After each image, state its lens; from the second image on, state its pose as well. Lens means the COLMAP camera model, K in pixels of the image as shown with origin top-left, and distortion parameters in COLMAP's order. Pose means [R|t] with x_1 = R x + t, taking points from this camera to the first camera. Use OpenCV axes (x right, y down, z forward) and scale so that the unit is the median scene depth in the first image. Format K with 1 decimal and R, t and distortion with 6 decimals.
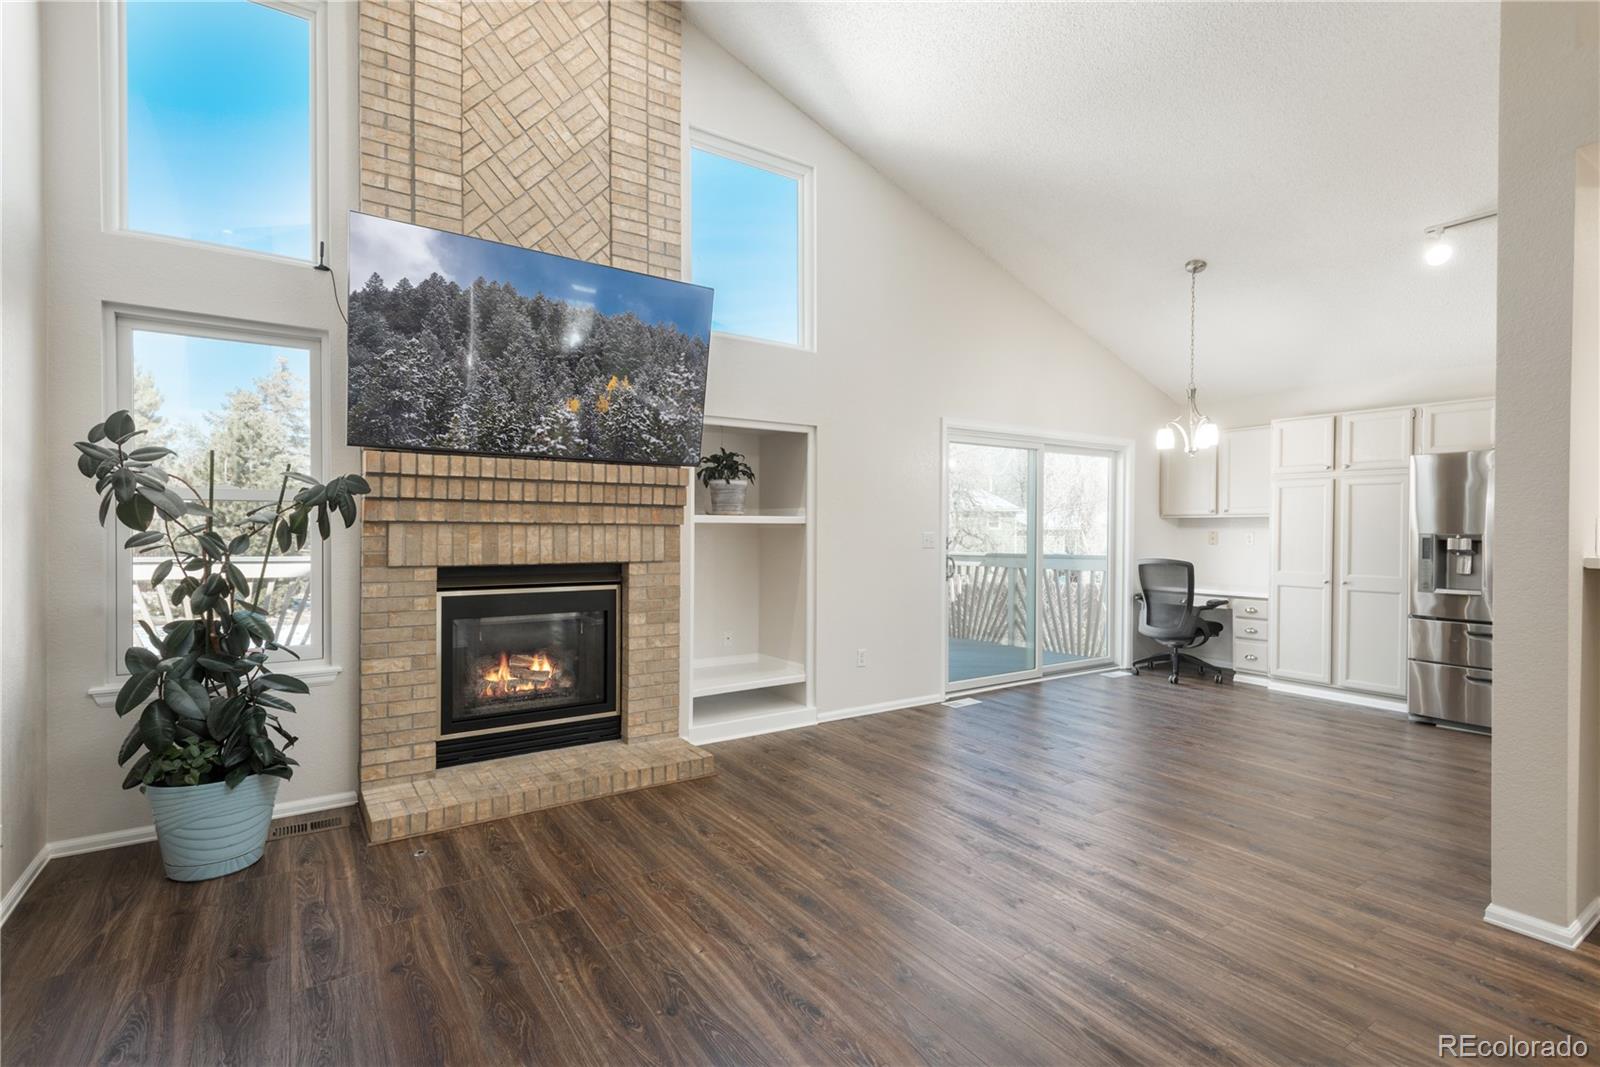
lens RADIAL K [[743.7, 0, 790.0], [0, 743.7, 536.4], [0, 0, 1]] dist [0.017944, -0.004210]
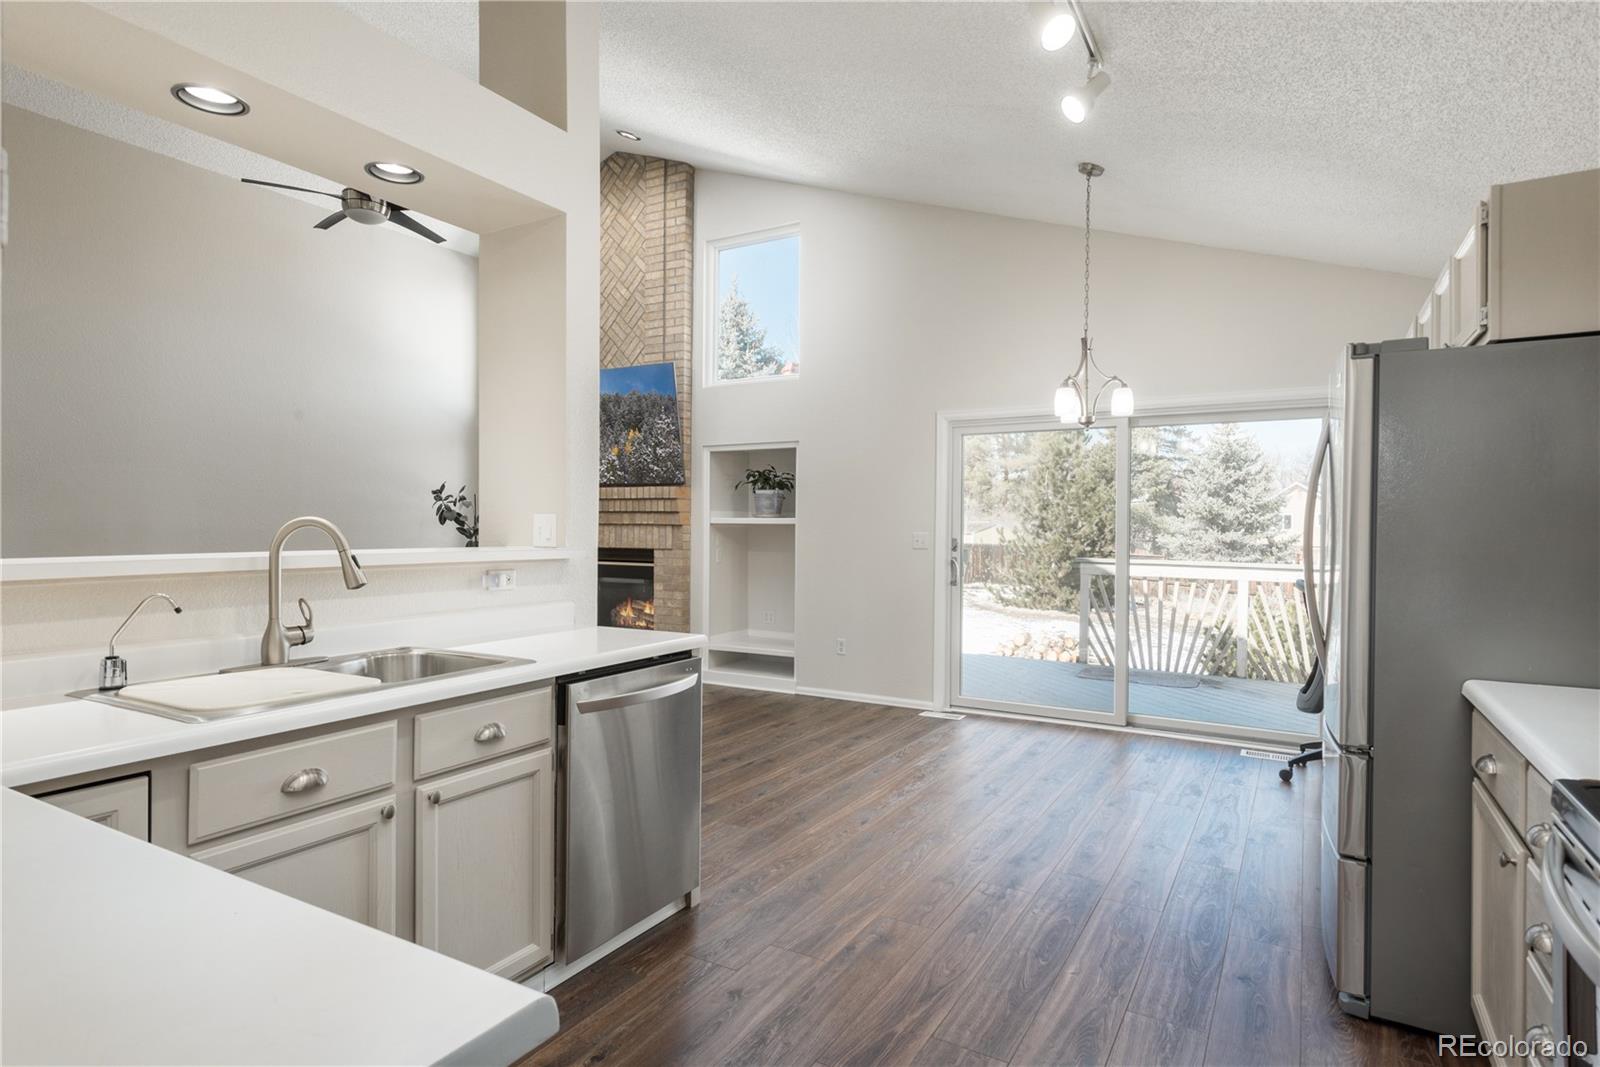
lens RADIAL K [[854.4, 0, 791.1], [0, 854.4, 542.1], [0, 0, 1]] dist [0.013943, -0.002359]
pose [[0.432642, 0.015060, -0.901440, 1.502084], [-0.017696, 0.999810, 0.008210, 0.000734], [0.901392, 0.012400, 0.432826, 0.488828]]
